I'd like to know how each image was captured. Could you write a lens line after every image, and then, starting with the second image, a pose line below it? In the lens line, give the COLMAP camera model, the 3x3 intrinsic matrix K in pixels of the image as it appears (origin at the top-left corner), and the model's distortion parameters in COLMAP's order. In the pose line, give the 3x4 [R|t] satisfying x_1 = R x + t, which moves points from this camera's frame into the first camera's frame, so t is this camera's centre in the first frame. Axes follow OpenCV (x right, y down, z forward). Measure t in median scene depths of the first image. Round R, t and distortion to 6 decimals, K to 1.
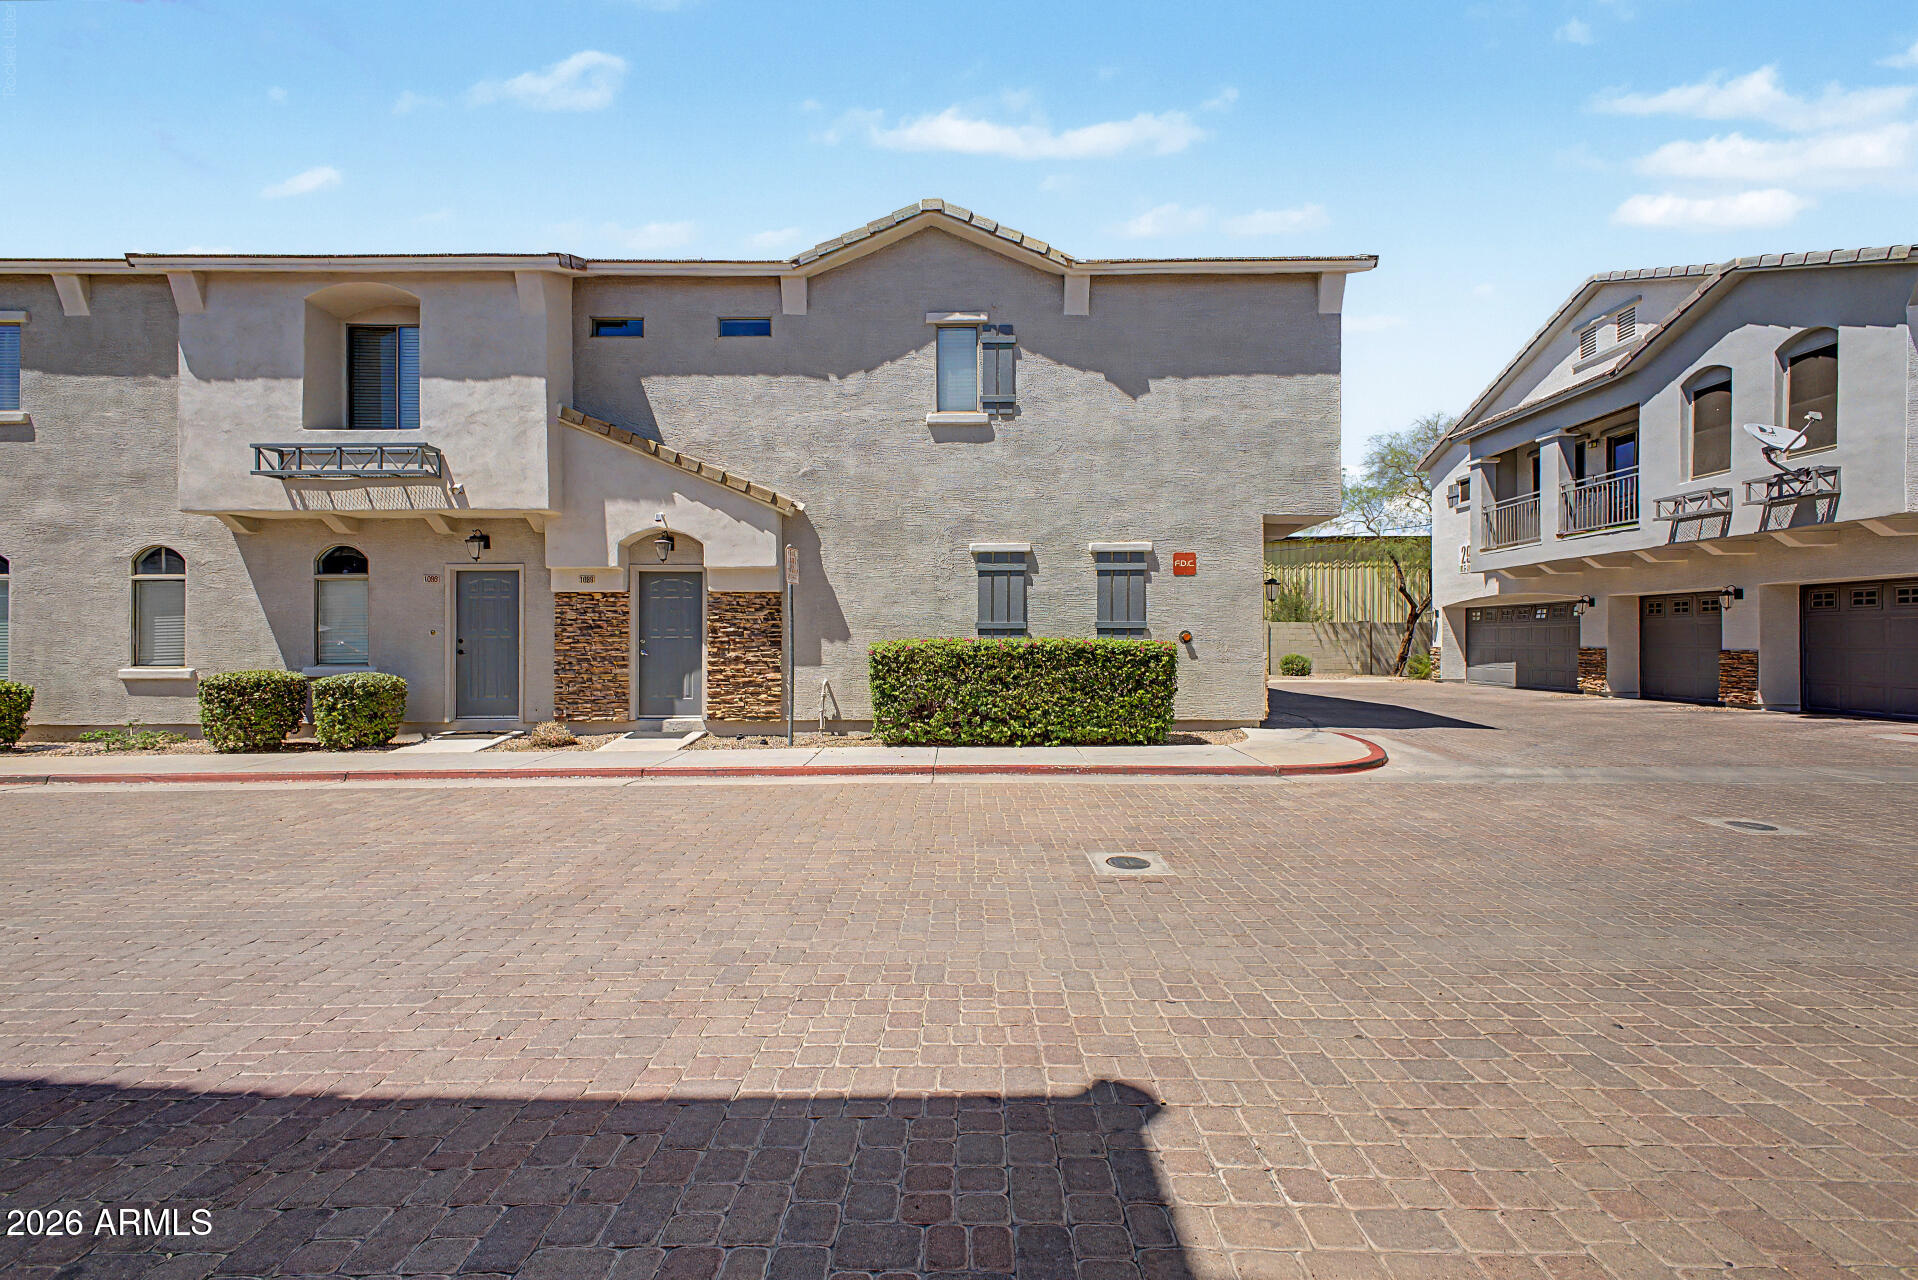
lens RADIAL K [[797.6, 0, 959.0], [0, 797.6, 640.0], [0, 0, 1]] dist [0.000032, -0.000084]
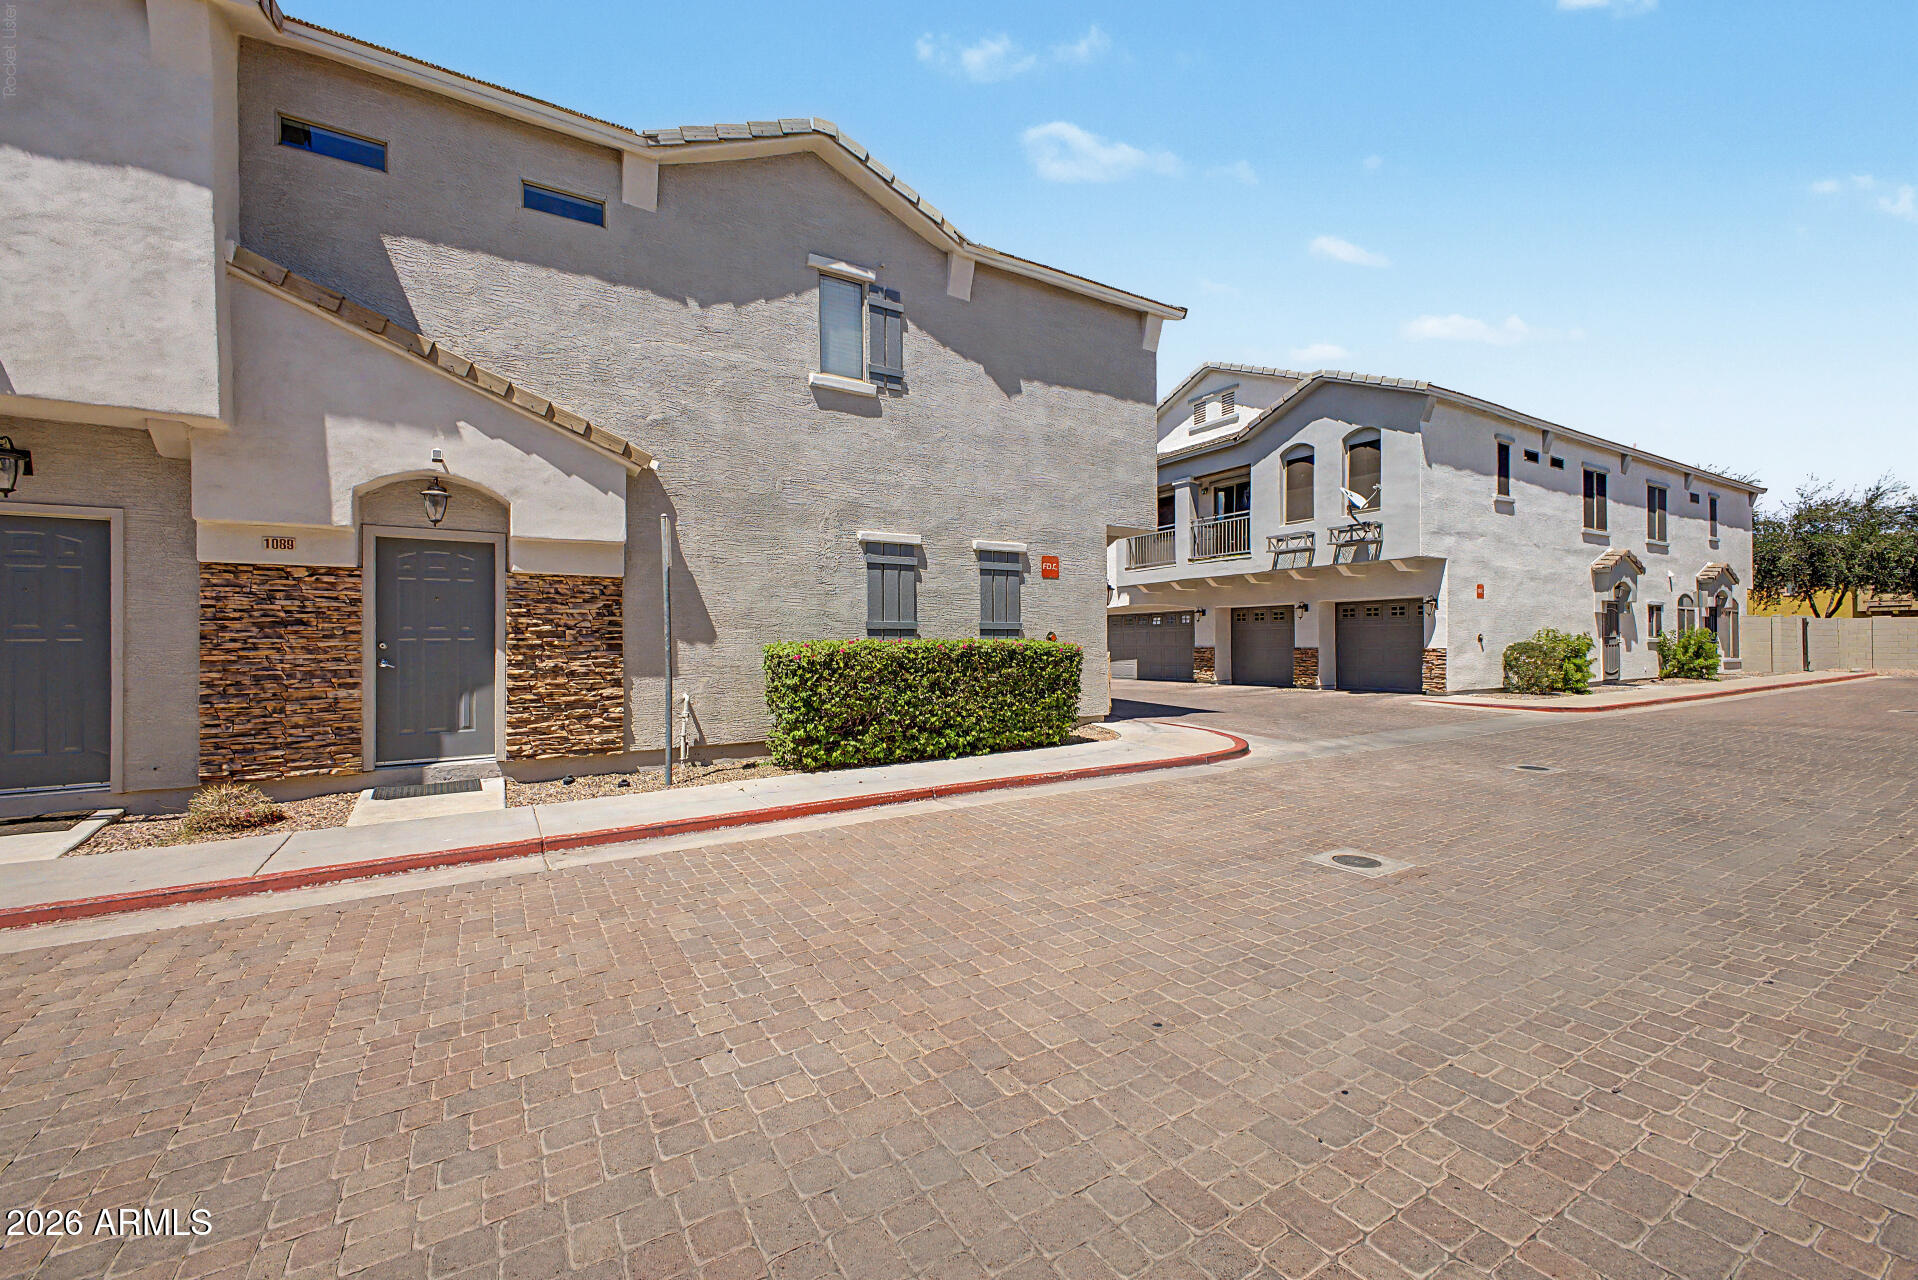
lens RADIAL K [[783.7, 0, 959.0], [0, 783.7, 640.0], [0, 0, 1]] dist [0.002162, -0.004701]
pose [[0.833426, -0.002588, 0.552624, -0.364869], [0.006791, 0.999961, -0.005560, 0.003580], [-0.552589, 0.008387, 0.833412, 0.225073]]
